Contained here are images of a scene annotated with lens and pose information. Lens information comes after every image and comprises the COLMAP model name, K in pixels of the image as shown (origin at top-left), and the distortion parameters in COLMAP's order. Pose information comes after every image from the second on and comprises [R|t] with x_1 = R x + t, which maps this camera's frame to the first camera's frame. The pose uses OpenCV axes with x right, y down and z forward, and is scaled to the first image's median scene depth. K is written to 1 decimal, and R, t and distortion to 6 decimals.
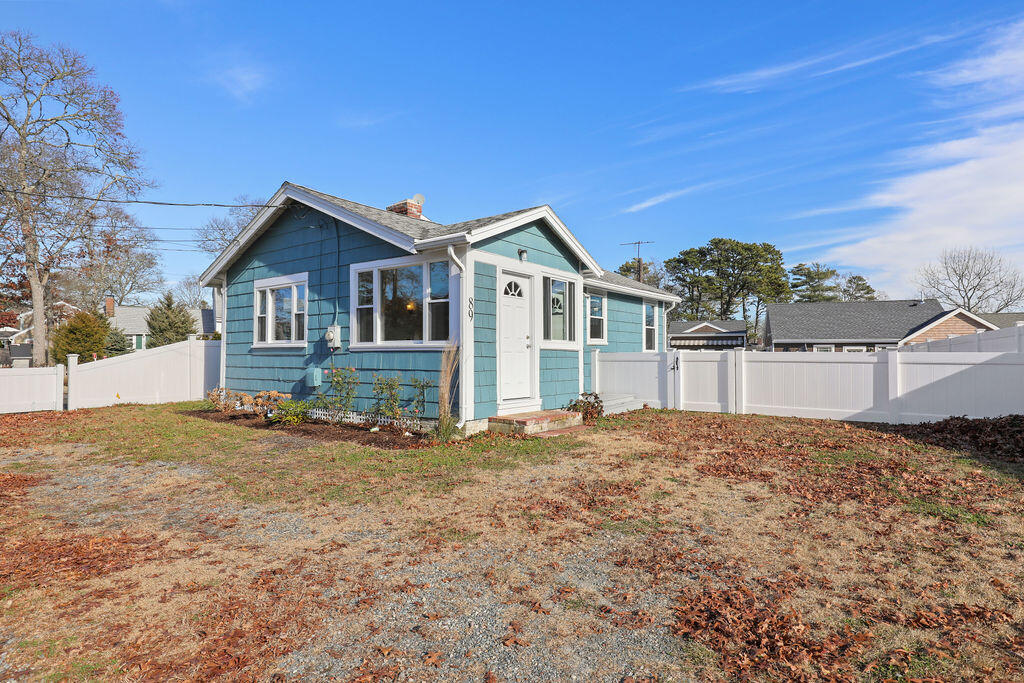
lens RADIAL K [[555.6, 0, 512.0], [0, 555.6, 341.5], [0, 0, 1]] dist [0.005961, 0.000026]
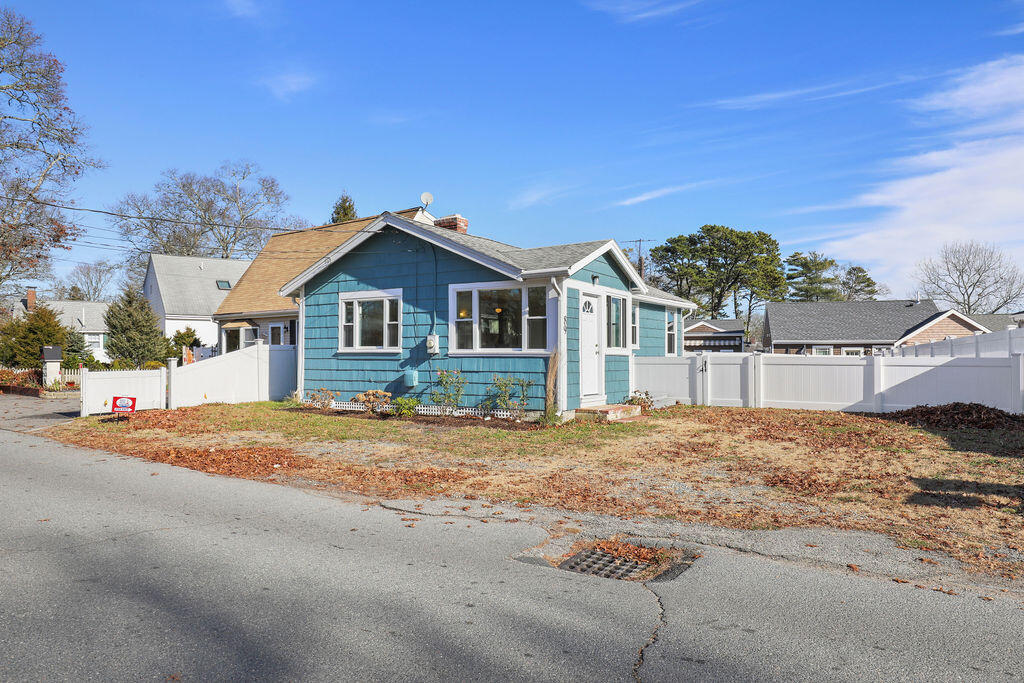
lens RADIAL K [[675.6, 0, 512.0], [0, 675.6, 341.5], [0, 0, 1]] dist [0.005188, 0.001468]
pose [[0.996611, 0.001391, 0.082251, -0.253661], [-0.001823, 0.999985, 0.005176, -0.020998], [-0.082242, -0.005308, 0.996598, -0.433211]]
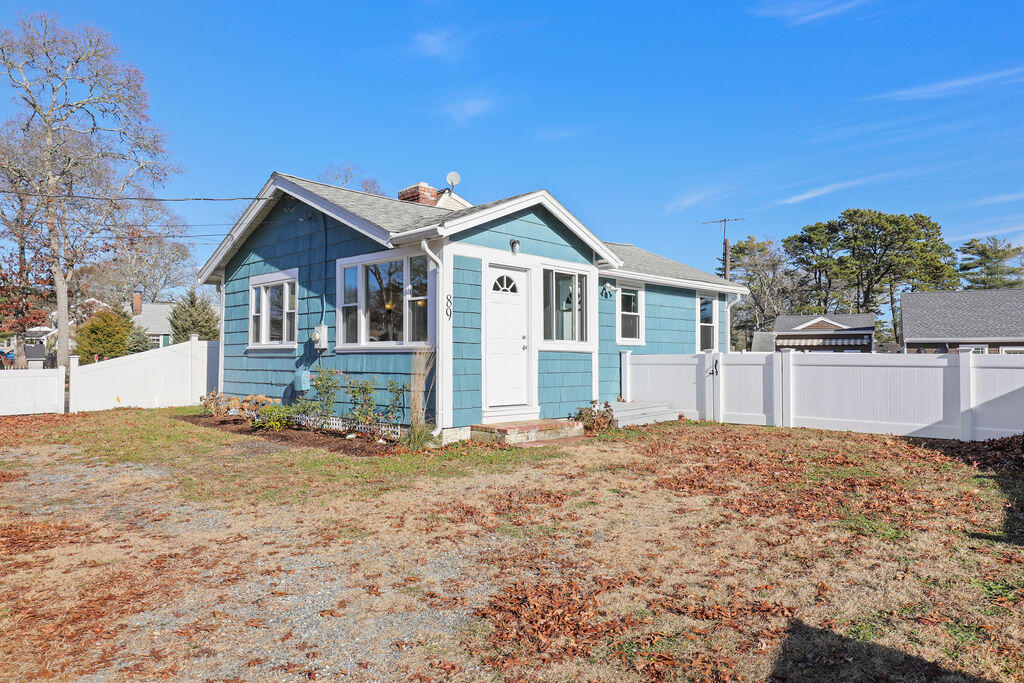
lens RADIAL K [[676.0, 0, 513.4], [0, 676.0, 338.8], [0, 0, 1]] dist [0.002189, 0.002387]
pose [[0.991363, -0.002312, -0.131123, 0.138788], [0.001888, 0.999993, -0.003357, -0.001462], [0.131129, 0.003080, 0.991360, -0.075635]]
